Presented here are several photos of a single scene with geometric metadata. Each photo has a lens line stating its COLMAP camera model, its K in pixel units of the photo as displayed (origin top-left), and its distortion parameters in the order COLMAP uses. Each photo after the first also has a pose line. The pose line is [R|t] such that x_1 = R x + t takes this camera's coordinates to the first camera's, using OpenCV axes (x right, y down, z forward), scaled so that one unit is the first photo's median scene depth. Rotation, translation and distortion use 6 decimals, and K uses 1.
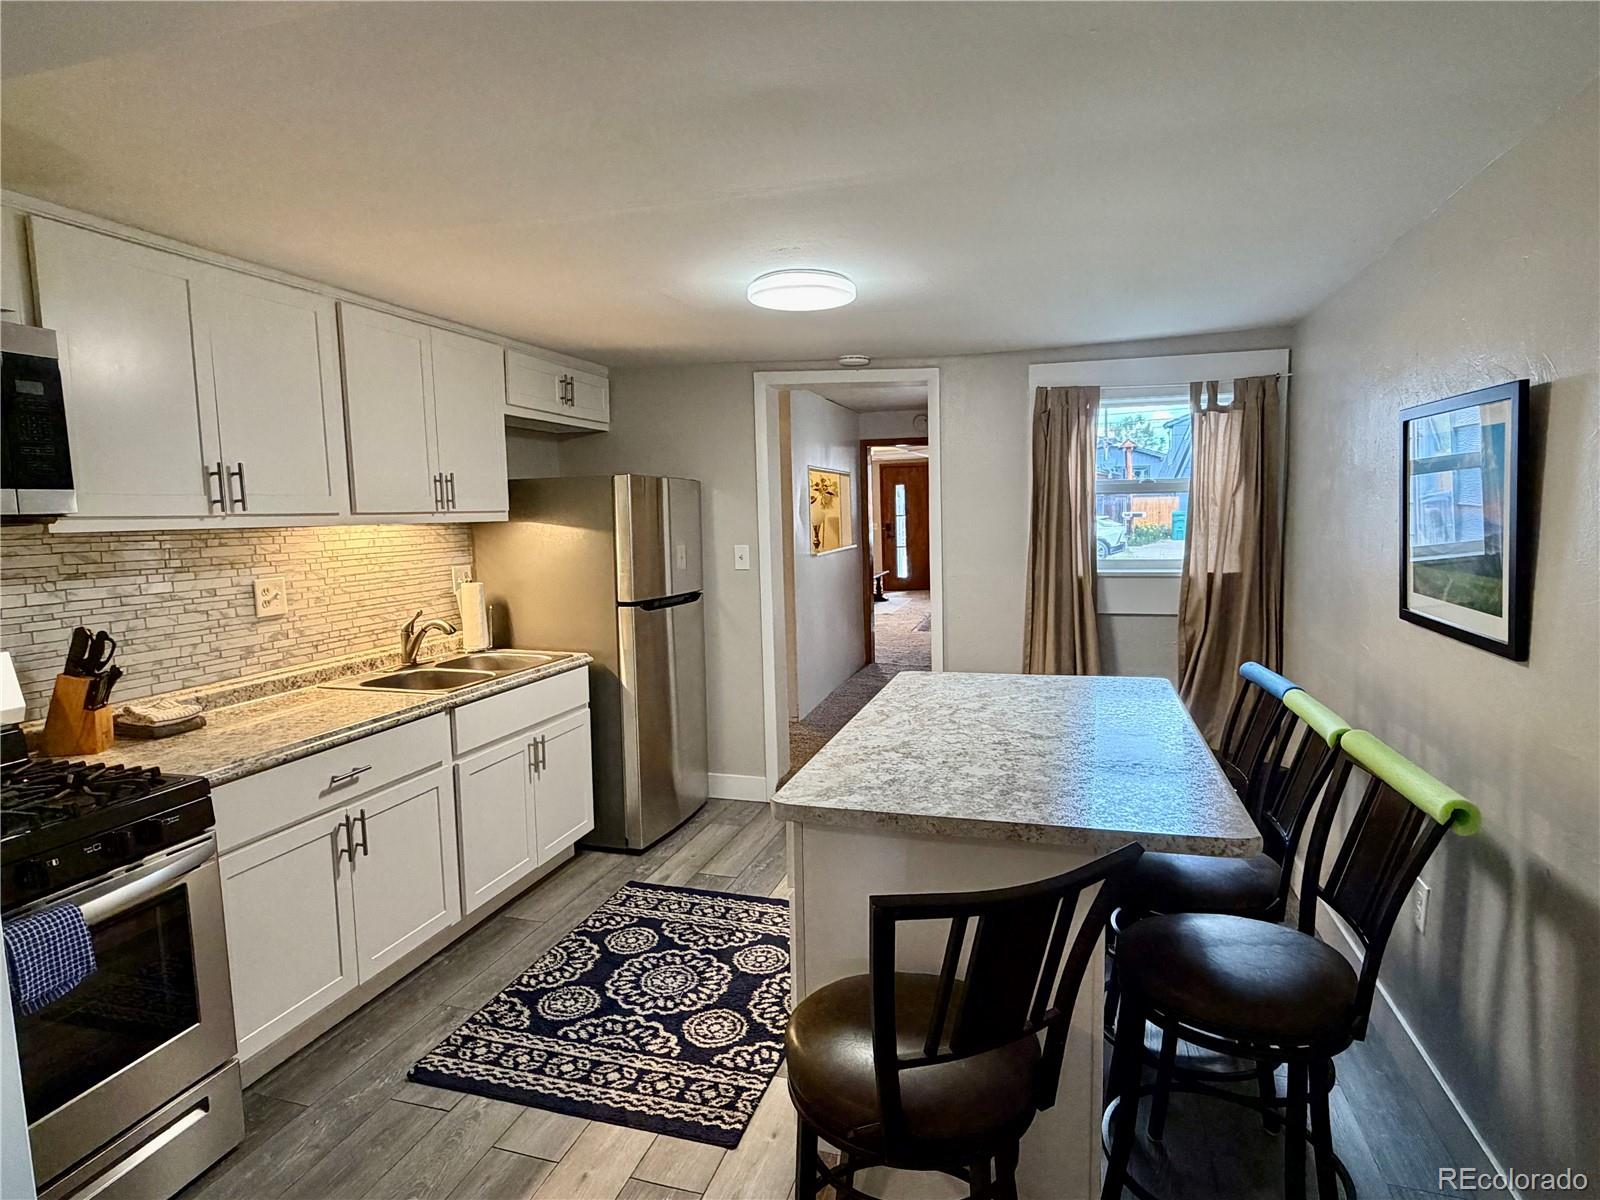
lens RADIAL K [[886.6, 0, 800.0], [0, 886.6, 600.0], [0, 0, 1]] dist [-0.000542, -0.000208]
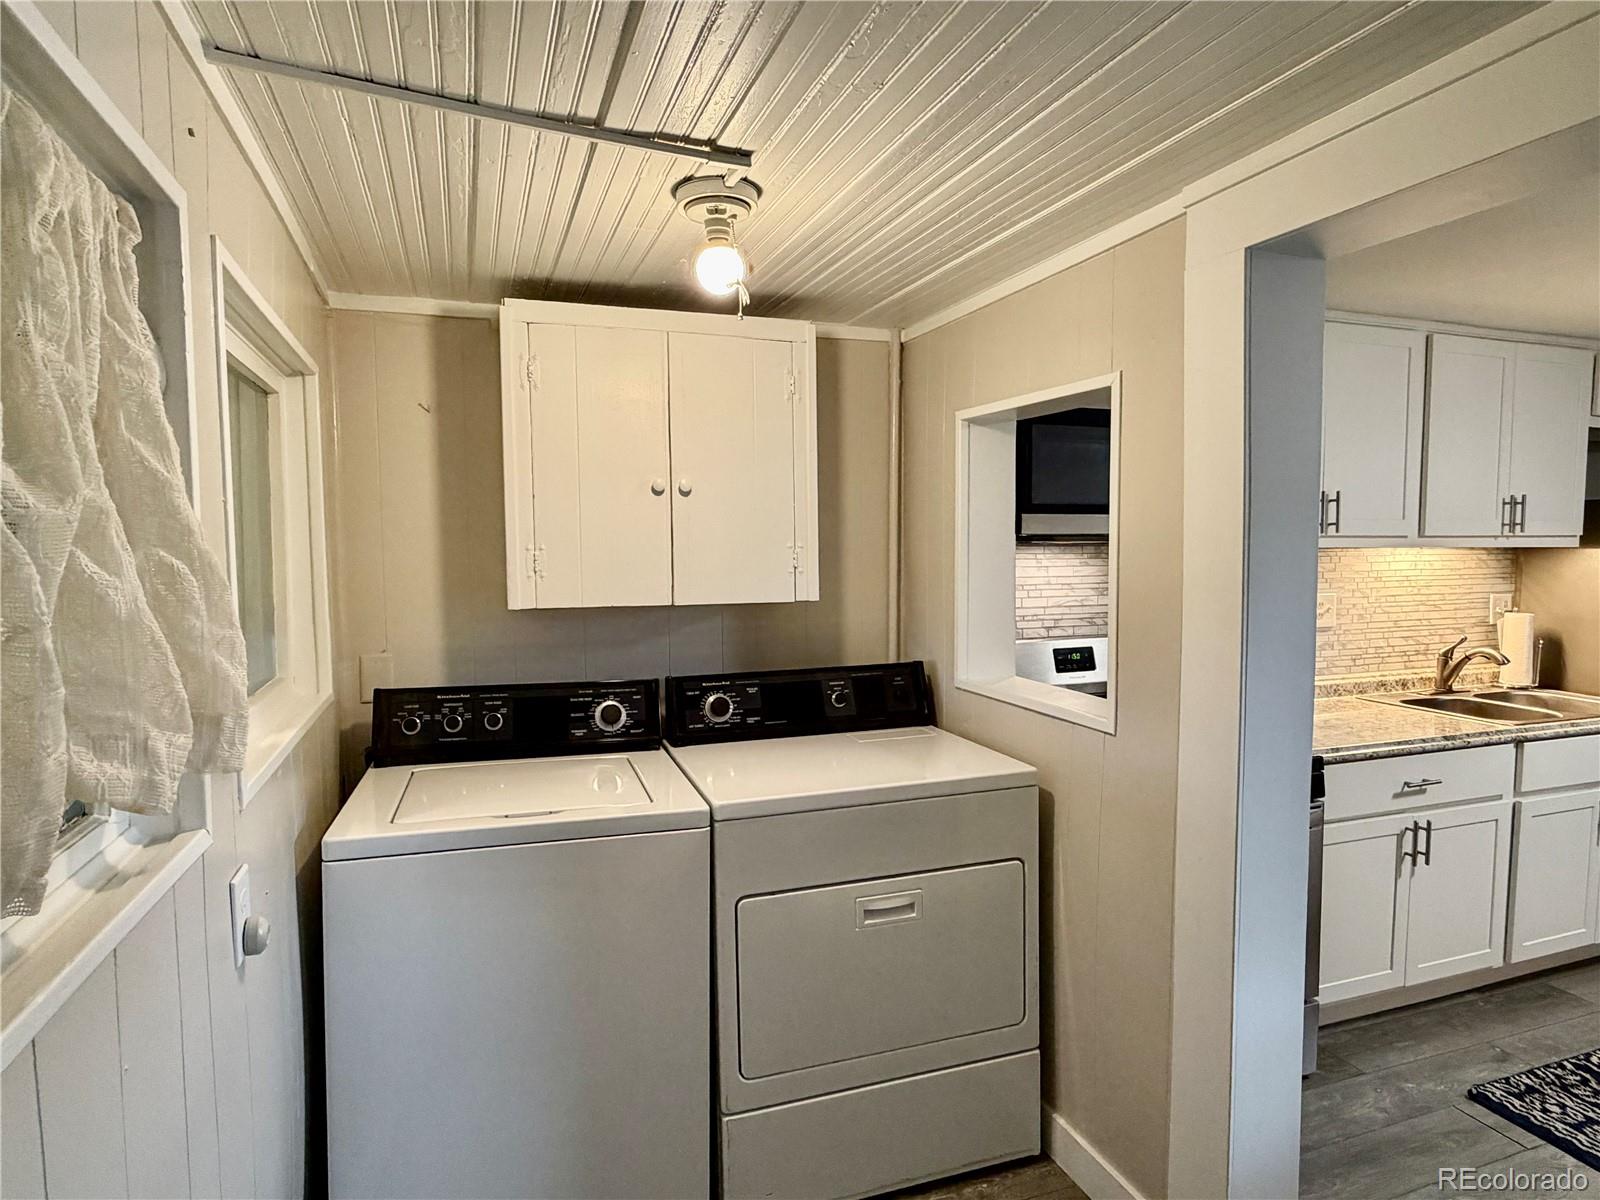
lens RADIAL K [[885.8, 0, 795.4], [0, 885.8, 602.7], [0, 0, 1]] dist [0.000680, 0.000081]
pose [[0.594790, 0.071822, -0.800666, -0.106935], [-0.090631, 0.995642, 0.021984, 0.023532], [0.798756, 0.059489, 0.598707, -0.203000]]
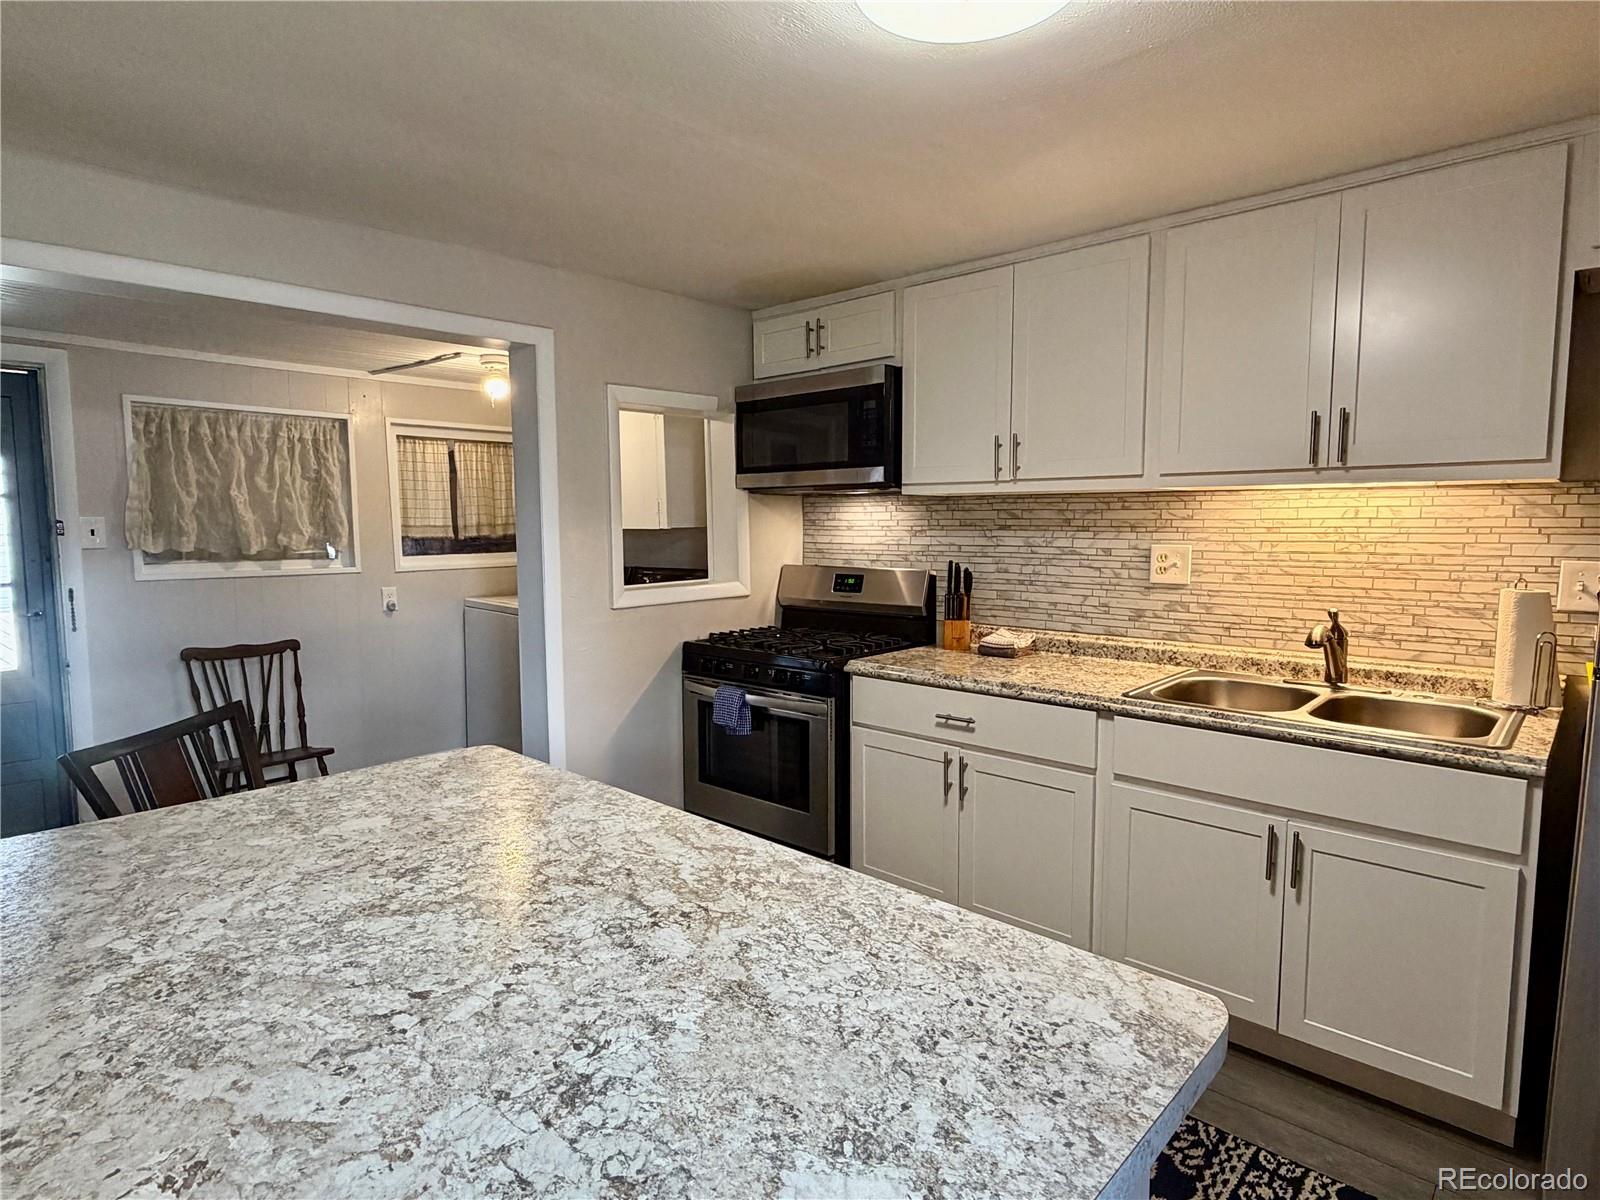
lens RADIAL K [[885.8, 0, 795.4], [0, 885.8, 602.7], [0, 0, 1]] dist [0.000680, 0.000081]
pose [[-0.445349, 0.106851, -0.888959, 0.457717], [-0.076984, 0.984607, 0.156915, -0.085157], [0.892042, 0.138318, -0.430267, 1.100866]]
